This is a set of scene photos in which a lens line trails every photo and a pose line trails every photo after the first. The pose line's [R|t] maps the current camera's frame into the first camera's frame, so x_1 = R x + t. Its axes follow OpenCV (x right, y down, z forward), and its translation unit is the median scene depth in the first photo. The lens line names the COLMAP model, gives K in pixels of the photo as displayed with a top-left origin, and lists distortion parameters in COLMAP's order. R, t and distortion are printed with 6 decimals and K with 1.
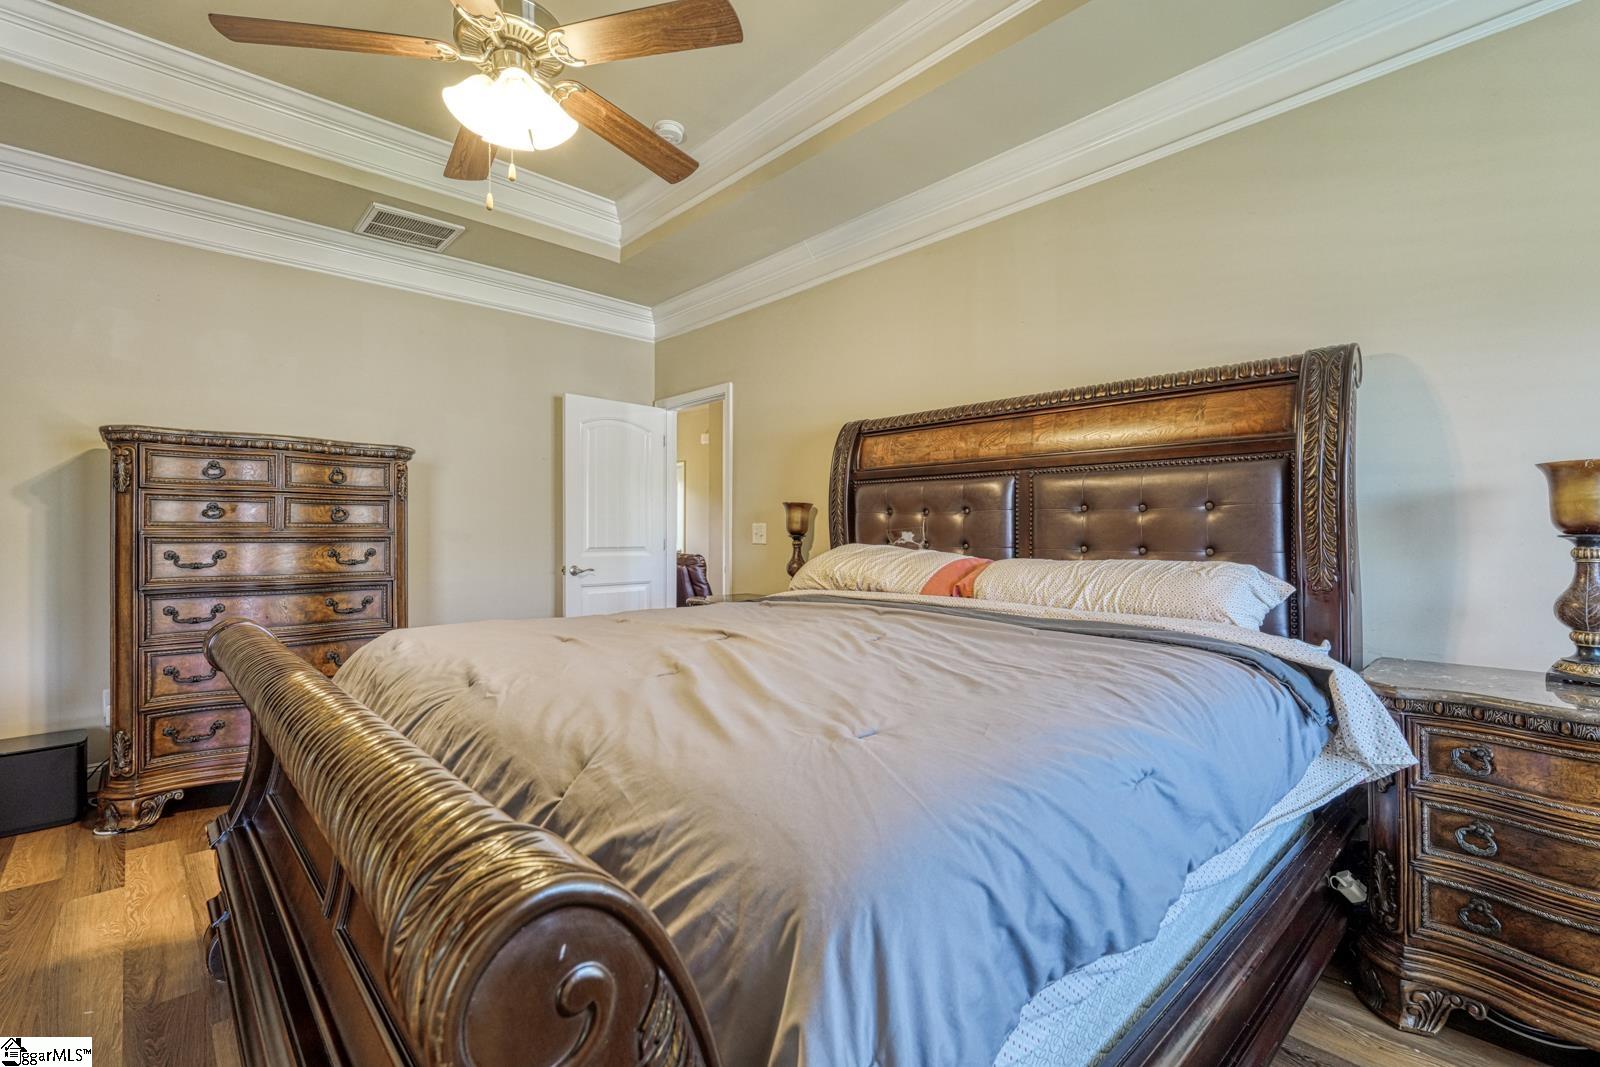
lens RADIAL K [[700.0, 0, 801.5], [0, 700.0, 527.9], [0, 0, 1]] dist [-0.000400, -0.000086]
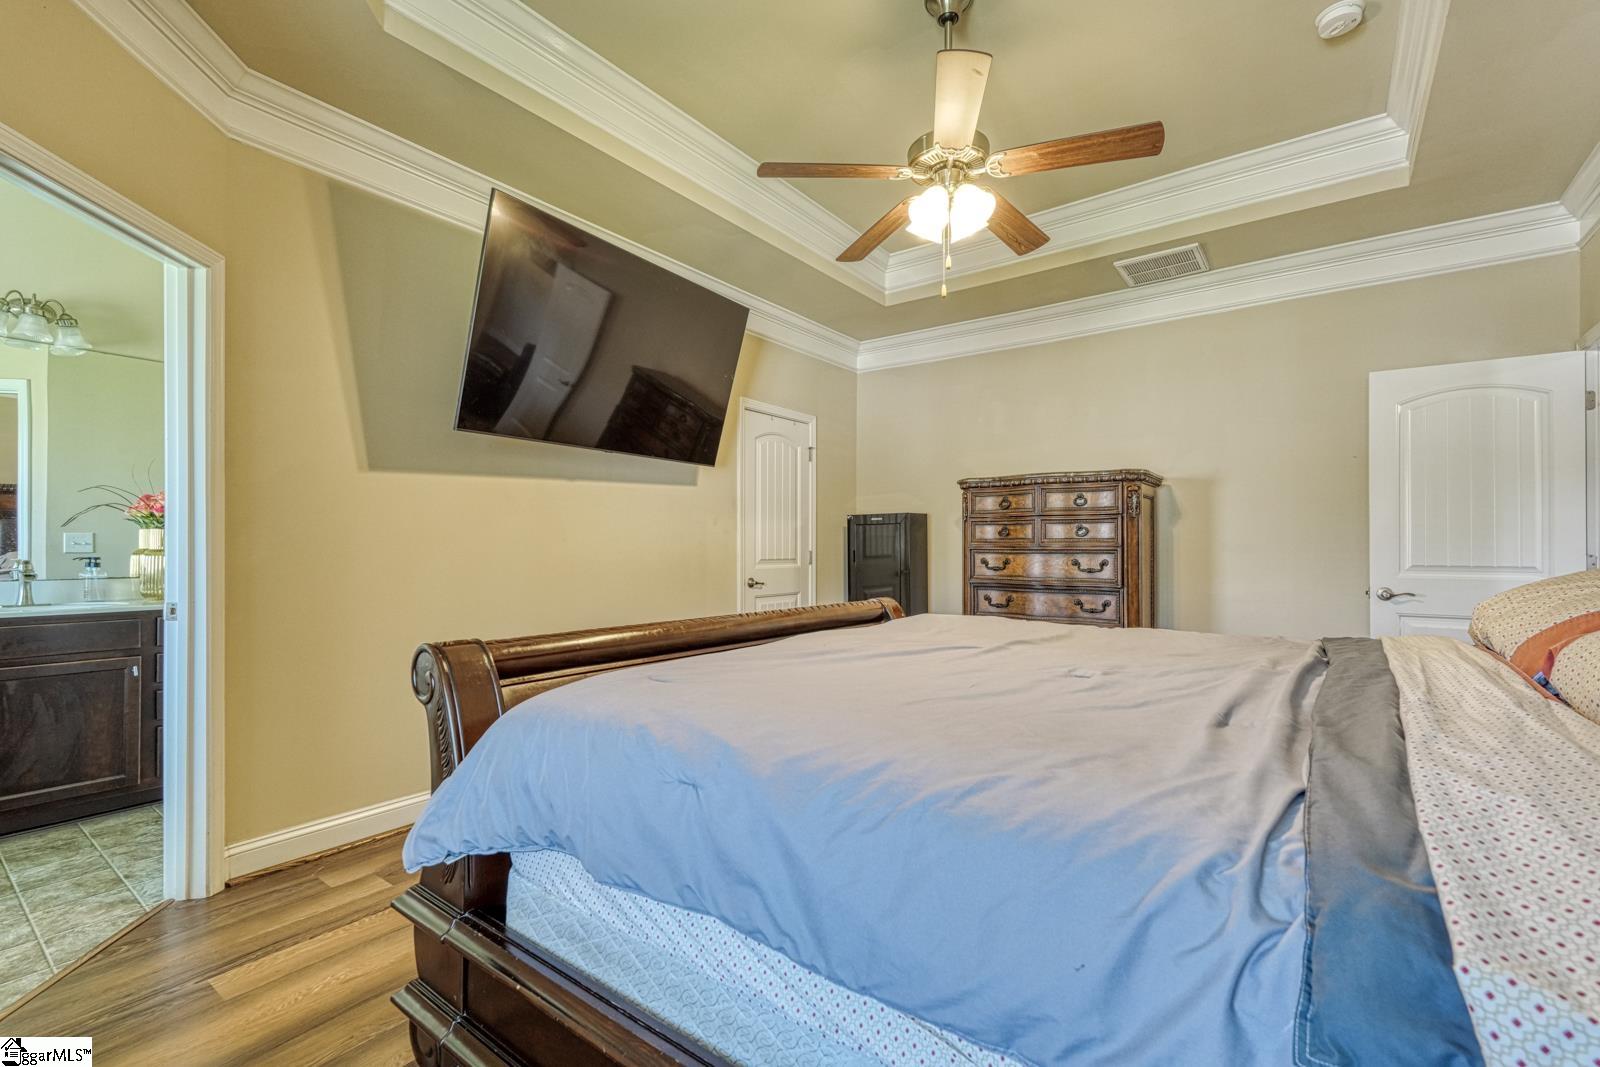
lens RADIAL K [[700.0, 0, 796.4], [0, 700.0, 540.6], [0, 0, 1]] dist [-0.000400, -0.000086]
pose [[0.172284, -0.013022, -0.984961, 0.456236], [0.004958, 0.999911, -0.012352, 0.009730], [0.985035, -0.002756, 0.172333, 0.285056]]
